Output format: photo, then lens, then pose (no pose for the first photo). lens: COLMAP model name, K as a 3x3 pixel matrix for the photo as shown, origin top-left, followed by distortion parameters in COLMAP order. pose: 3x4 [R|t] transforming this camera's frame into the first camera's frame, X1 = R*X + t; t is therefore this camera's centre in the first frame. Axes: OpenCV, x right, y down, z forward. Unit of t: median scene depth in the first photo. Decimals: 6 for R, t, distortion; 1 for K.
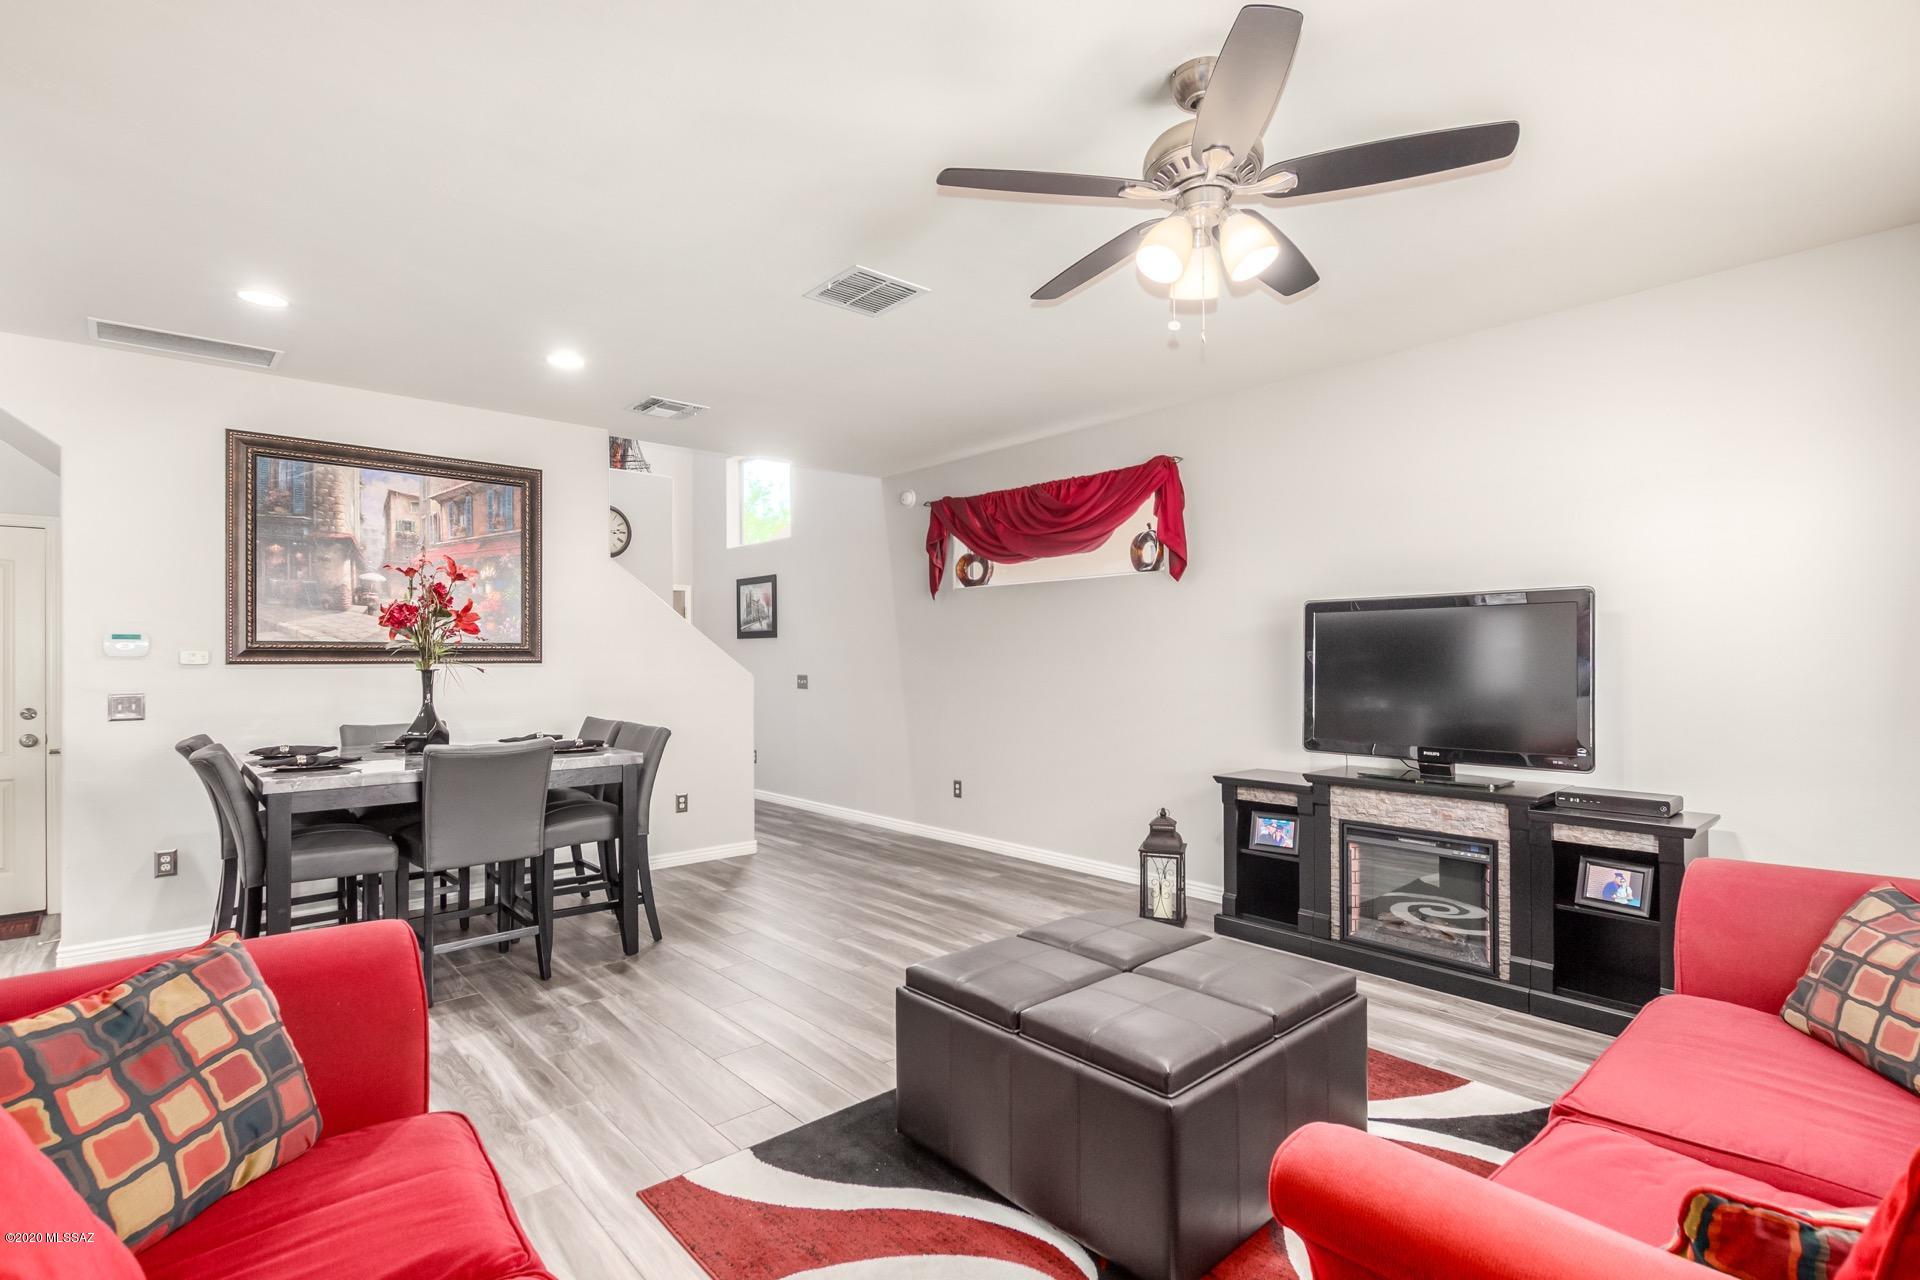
lens RADIAL K [[891.2, 0, 954.4], [0, 891.2, 656.5], [0, 0, 1]] dist [0.004909, -0.003180]
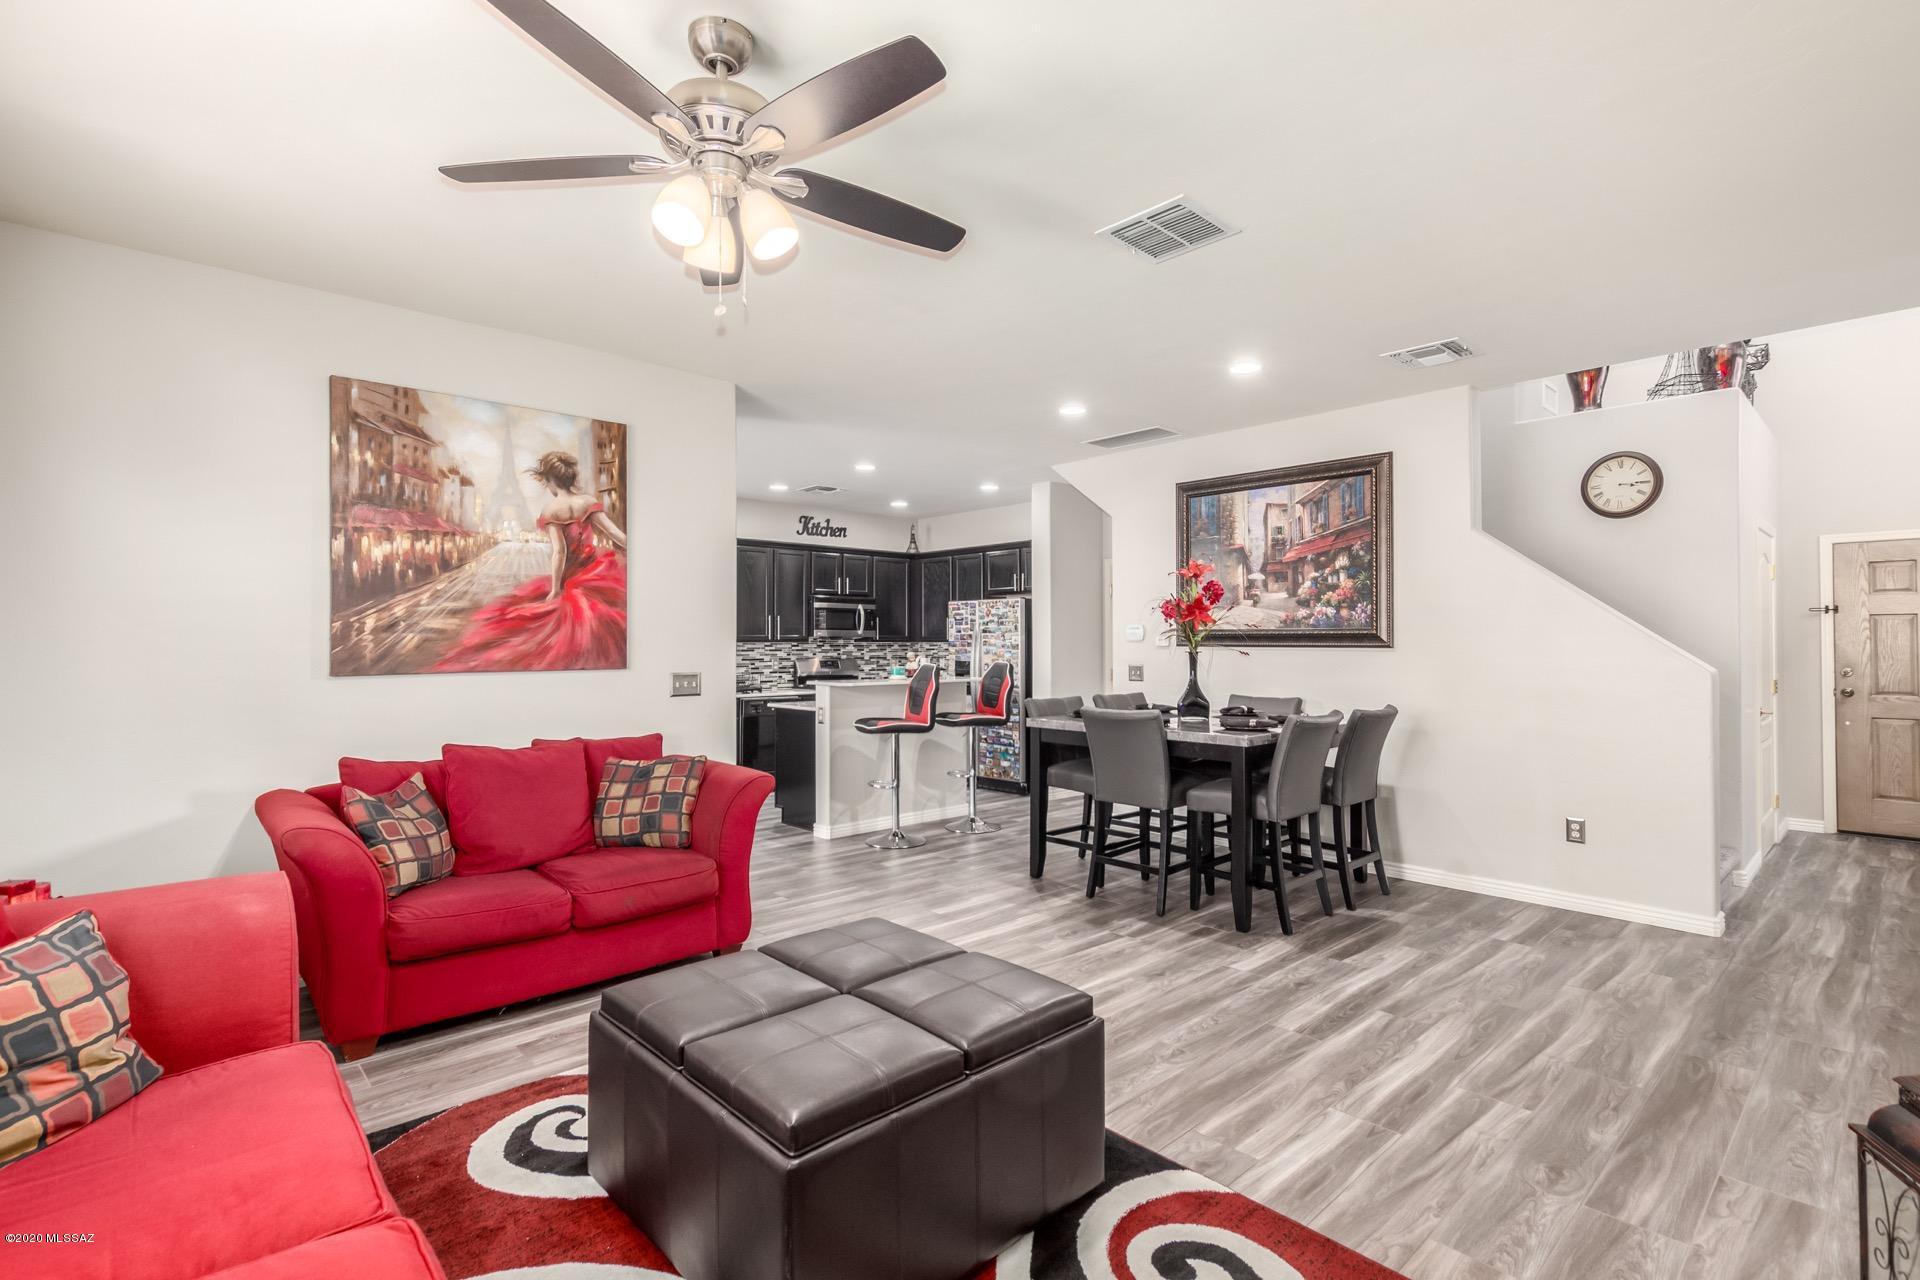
lens RADIAL K [[891.2, 0, 966.8], [0, 891.2, 640.4], [0, 0, 1]] dist [0.004909, -0.003180]
pose [[0.040567, 0.001805, -0.999175, 0.584423], [0.000366, 0.999998, 0.001821, -0.003478], [0.999177, -0.000440, 0.040566, 0.574993]]
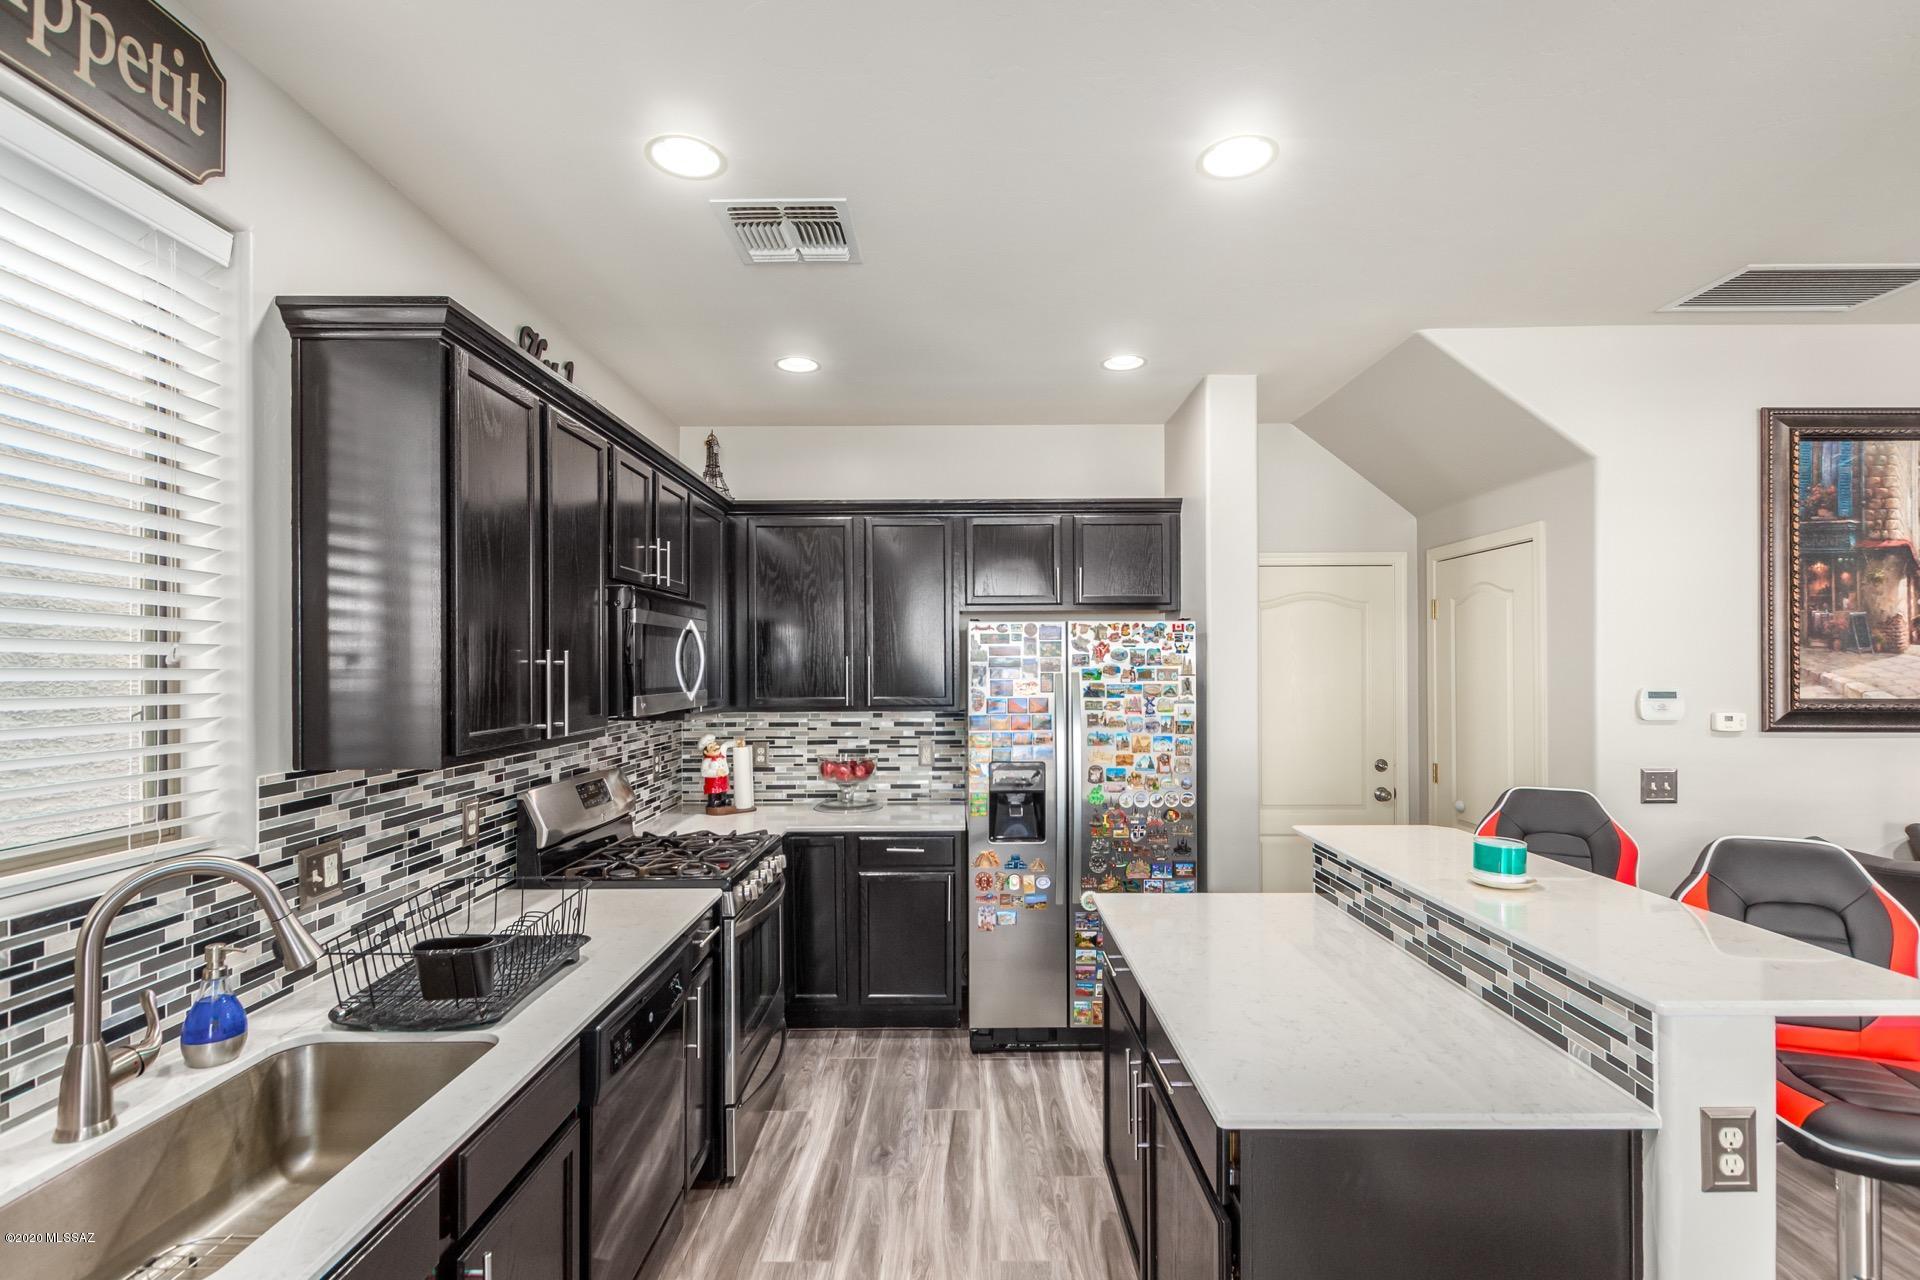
lens RADIAL K [[891.2, 0, 977.2], [0, 891.2, 654.7], [0, 0, 1]] dist [0.004909, -0.003180]
pose [[0.748128, -0.006752, -0.663520, -0.776403], [-0.000450, 0.999943, -0.010683, -0.043923], [0.663555, 0.008290, 0.748082, 0.029208]]
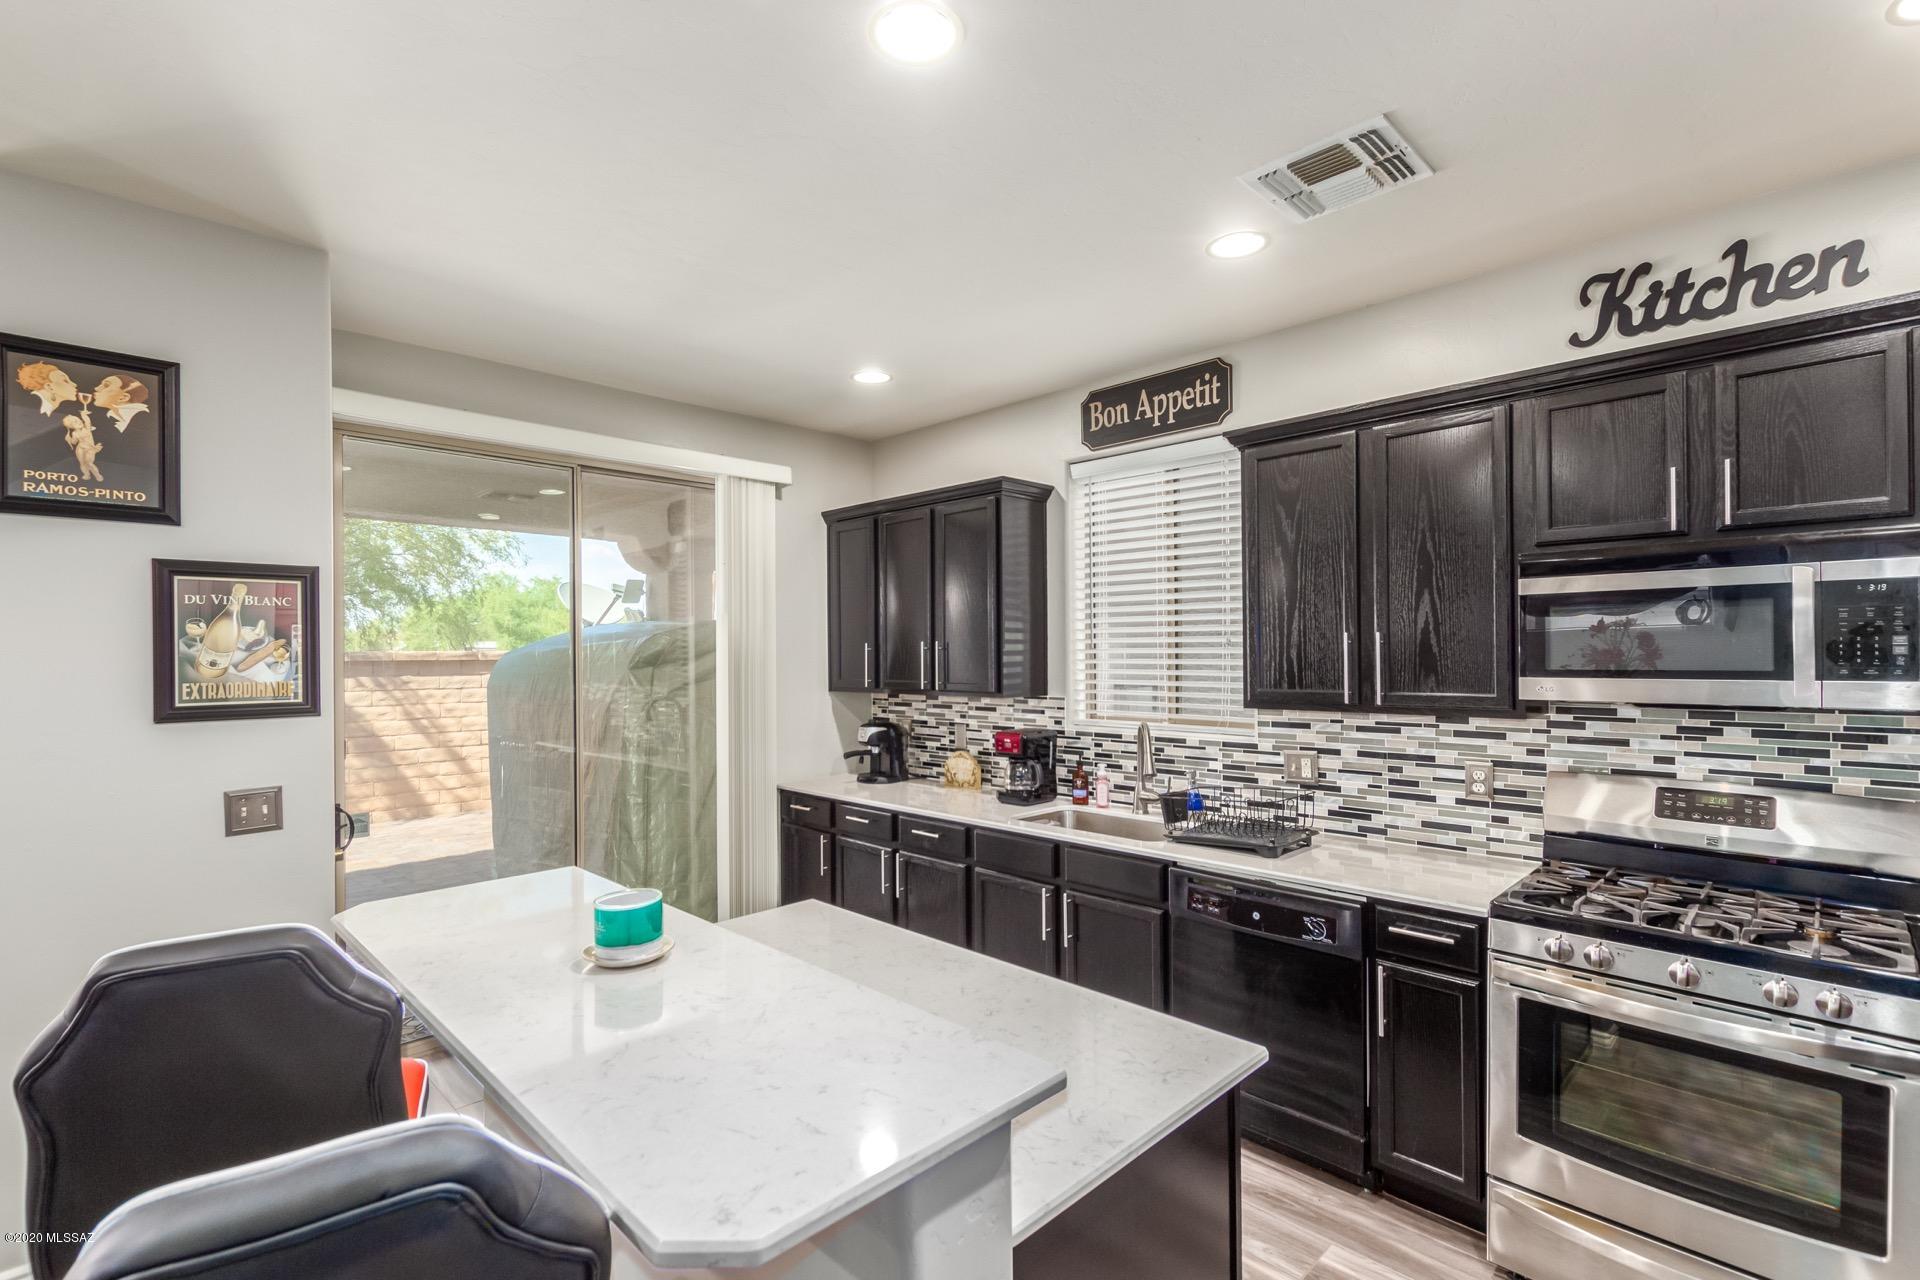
lens RADIAL K [[891.2, 0, 1002.6], [0, 891.2, 671.1], [0, 0, 1]] dist [0.004909, -0.003180]
pose [[-0.997904, 0.011078, -0.063749, -1.004654], [0.010031, 0.999810, 0.016714, -0.037286], [0.063922, 0.016039, -0.997826, 0.844077]]
